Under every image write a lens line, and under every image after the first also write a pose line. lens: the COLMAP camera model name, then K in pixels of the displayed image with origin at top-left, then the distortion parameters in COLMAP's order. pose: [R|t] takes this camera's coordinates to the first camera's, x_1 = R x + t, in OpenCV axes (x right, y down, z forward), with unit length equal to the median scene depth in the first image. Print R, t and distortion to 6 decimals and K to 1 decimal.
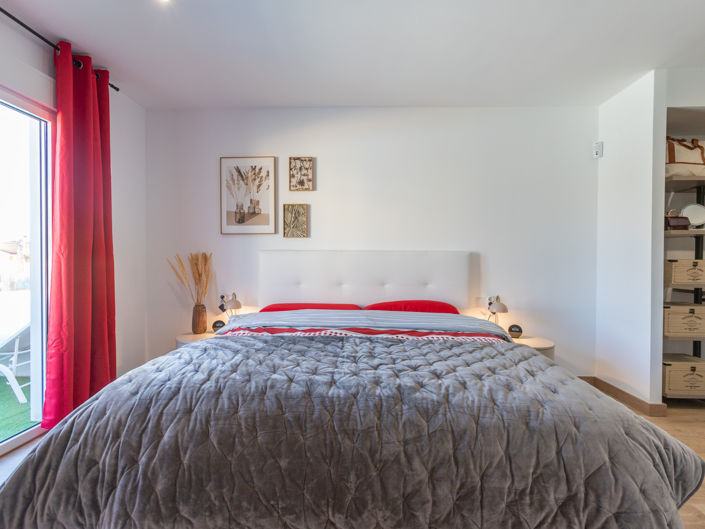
lens RADIAL K [[379.2, 0, 351.7], [0, 379.2, 272.8], [0, 0, 1]] dist [0.001277, 0.000568]
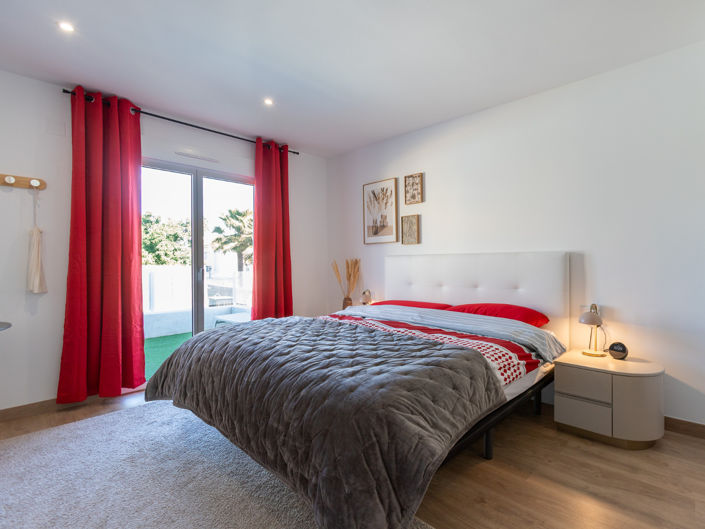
lens RADIAL K [[351.4, 0, 332.3], [0, 351.4, 264.0], [0, 0, 1]] dist [-0.001474, -0.000024]
pose [[0.750823, -0.012221, -0.660391, 0.382359], [-0.008555, 0.999565, -0.028225, -0.000625], [0.660448, 0.026841, 0.750391, 0.040909]]
